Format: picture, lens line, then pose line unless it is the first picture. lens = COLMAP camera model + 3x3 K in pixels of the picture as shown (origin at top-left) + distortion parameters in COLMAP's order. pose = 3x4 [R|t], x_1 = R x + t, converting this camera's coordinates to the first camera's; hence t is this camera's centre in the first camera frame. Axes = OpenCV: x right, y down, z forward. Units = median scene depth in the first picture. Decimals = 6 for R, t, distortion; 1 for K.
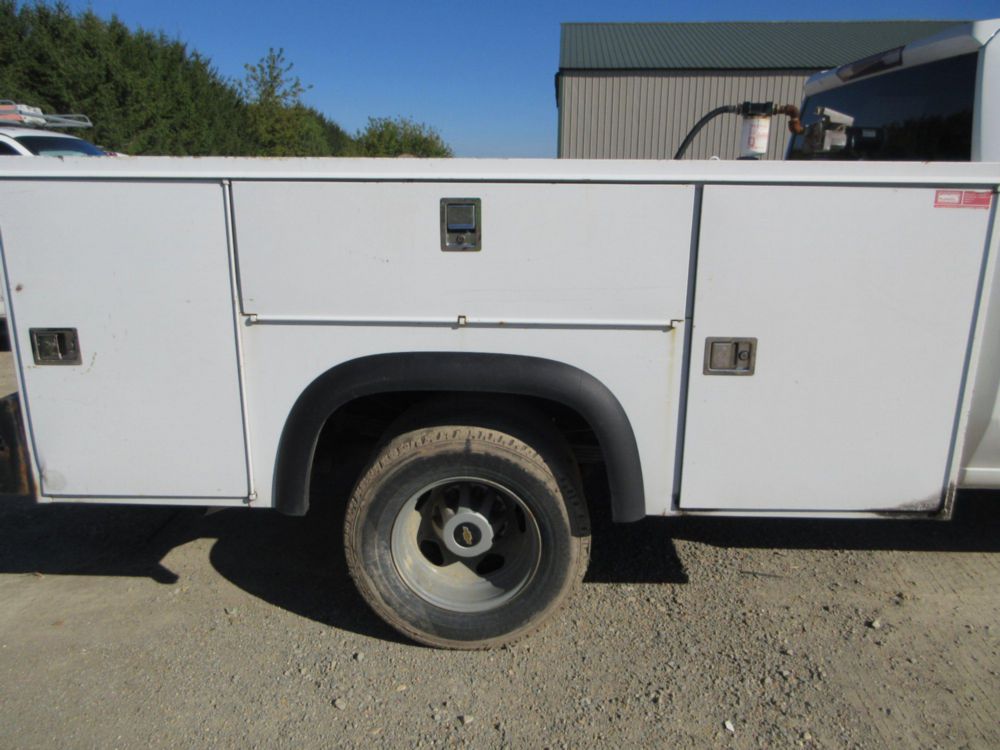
lens RADIAL K [[734.7, 0, 495.7], [0, 734.7, 372.8], [0, 0, 1]] dist [-0.012781, 0.000386]
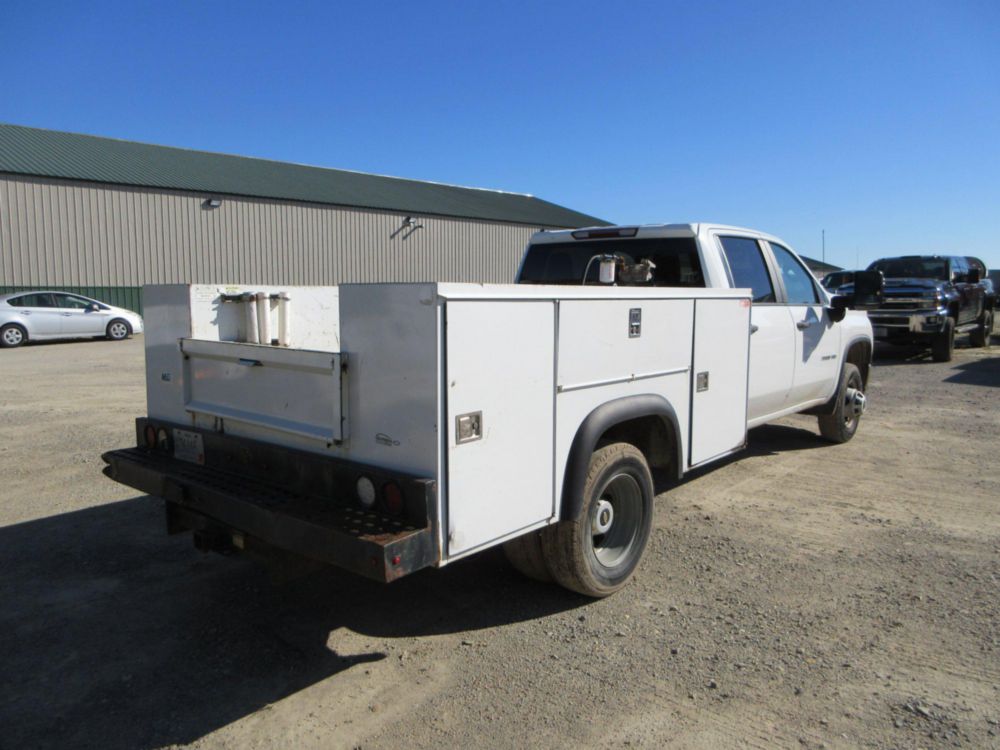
lens RADIAL K [[739.7, 0, 497.3], [0, 739.7, 373.2], [0, 0, 1]] dist [-0.013576, 0.001444]
pose [[0.630494, -0.089444, 0.771024, -1.117100], [0.198987, 0.978768, -0.049176, -0.040208], [-0.750254, 0.184429, 0.634905, 0.088810]]
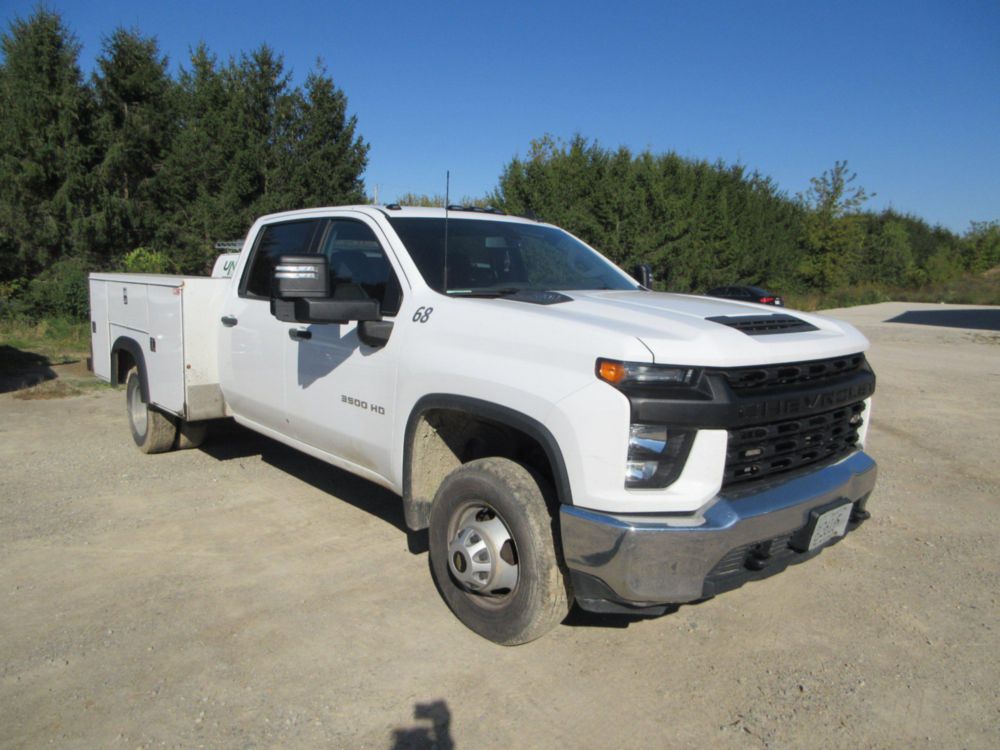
lens RADIAL K [[739.7, 0, 497.3], [0, 739.7, 373.2], [0, 0, 1]] dist [-0.013576, 0.001444]
pose [[0.675229, 0.110305, -0.729314, 2.272642], [-0.208262, 0.977035, -0.045046, -0.041442], [0.707597, 0.182305, 0.682695, 0.019442]]
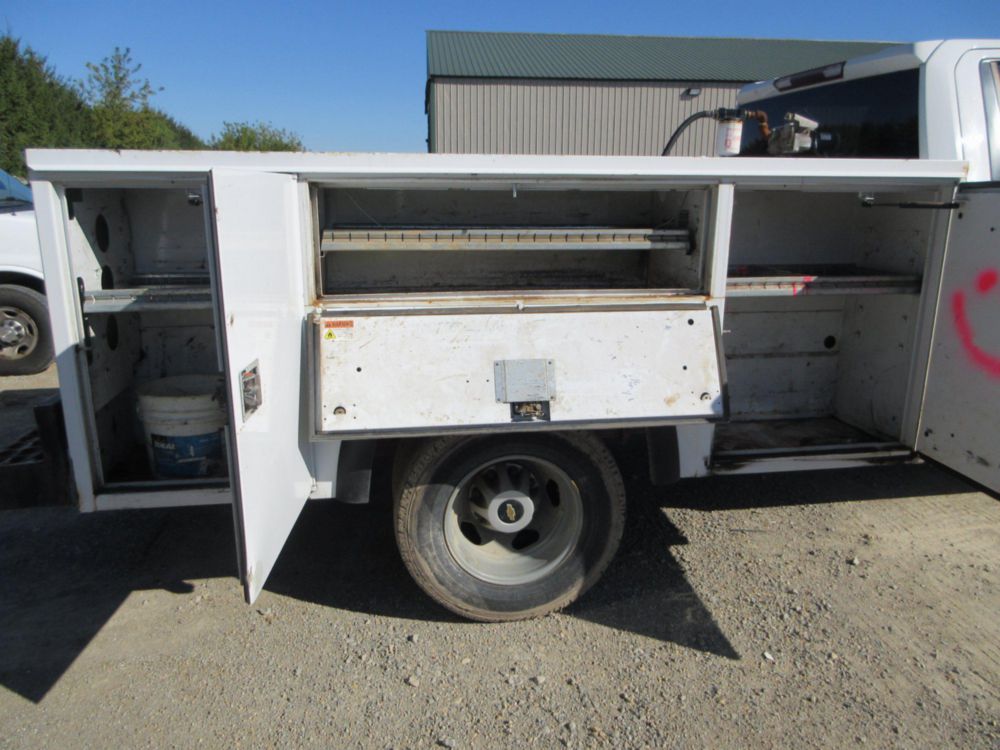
lens RADIAL K [[734.7, 0, 495.7], [0, 734.7, 372.8], [0, 0, 1]] dist [-0.012781, 0.000386]
pose [[0.982967, -0.048378, 0.177301, -0.192773], [0.049881, 0.998747, -0.004030, 0.019709], [-0.176884, 0.012806, 0.984148, -0.032499]]
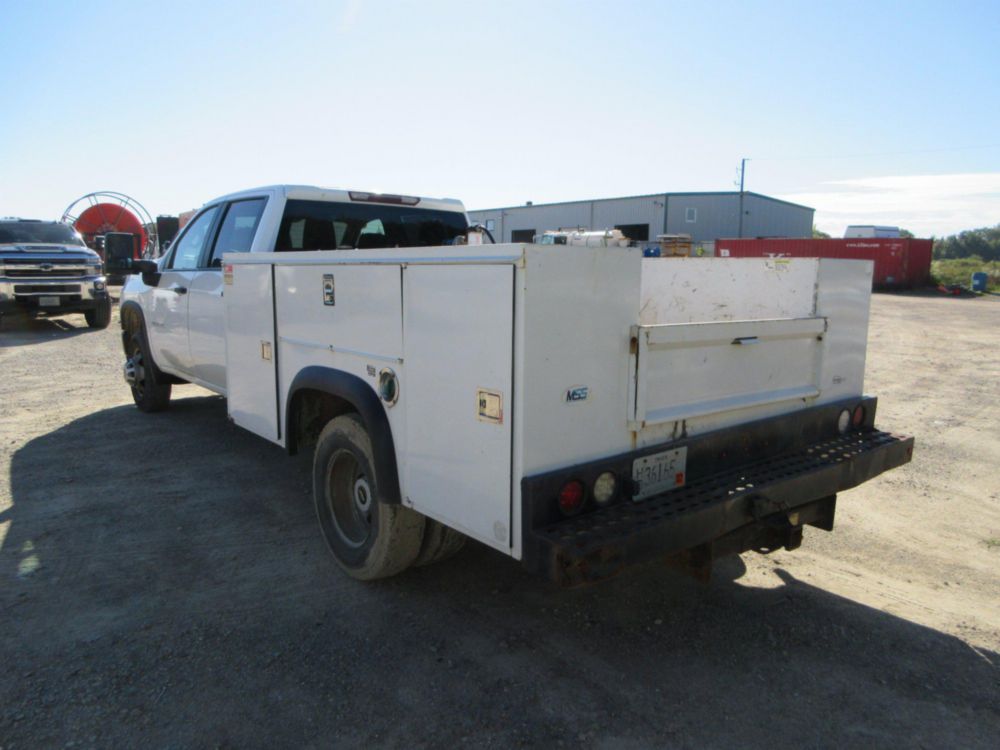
lens RADIAL K [[738.8, 0, 500.0], [0, 738.8, 375.0], [0, 0, 1]] dist [-0.001901, 0.000780]
pose [[-0.661919, -0.122672, 0.739469, -1.020919], [0.171501, 0.935564, 0.308718, -0.522762], [-0.729692, 0.331166, -0.598230, 1.986660]]
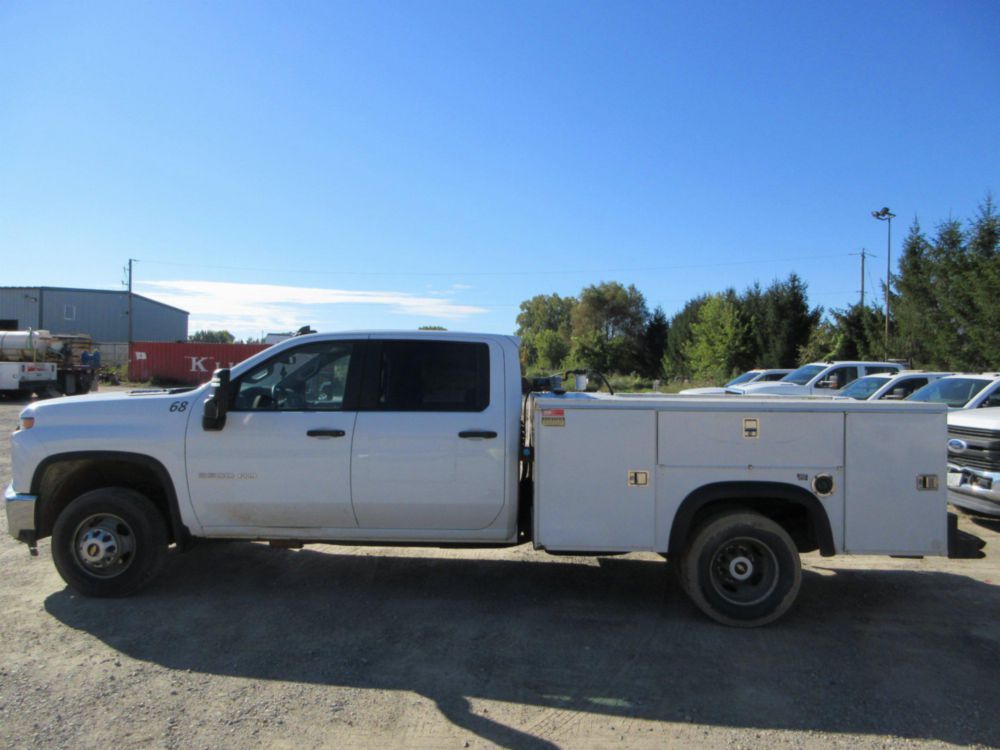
lens RADIAL K [[739.7, 0, 497.3], [0, 739.7, 373.2], [0, 0, 1]] dist [-0.013576, 0.001444]
pose [[-0.999836, -0.015665, -0.009129, 0.599505], [-0.017459, 0.967645, 0.251712, -0.875143], [0.004891, 0.251830, -0.967759, 3.054857]]
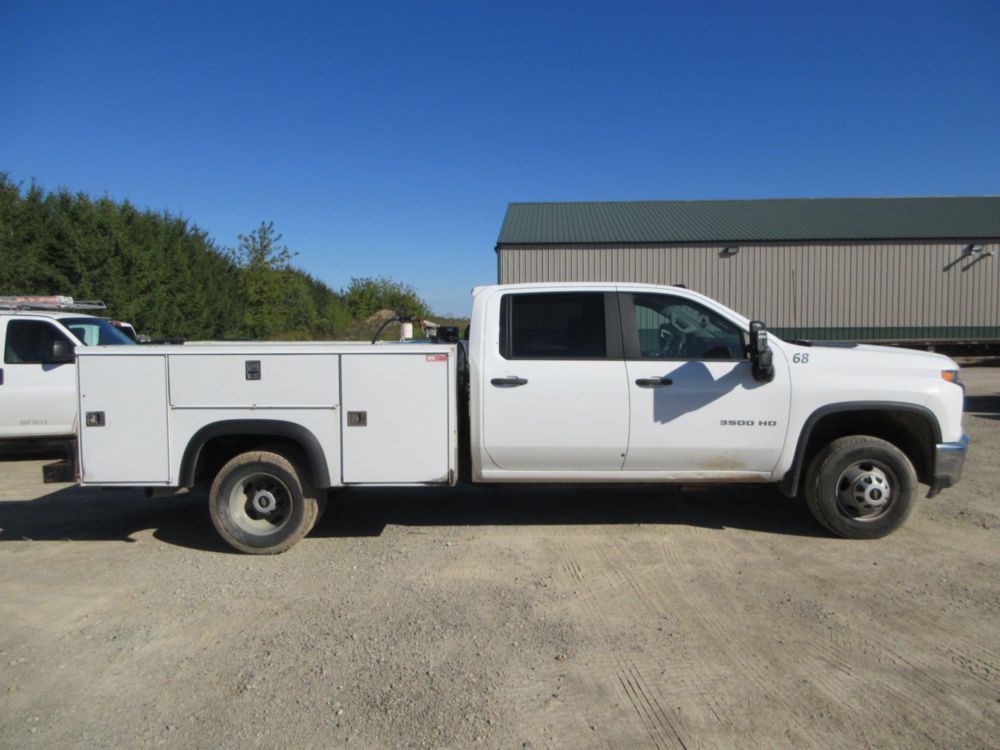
lens RADIAL K [[739.7, 0, 497.3], [0, 739.7, 373.2], [0, 0, 1]] dist [-0.013576, 0.001444]
pose [[0.999849, -0.011236, 0.013279, 0.542521], [0.013635, 0.980264, -0.197220, 0.236824], [-0.010801, 0.197371, 0.980269, -1.106539]]
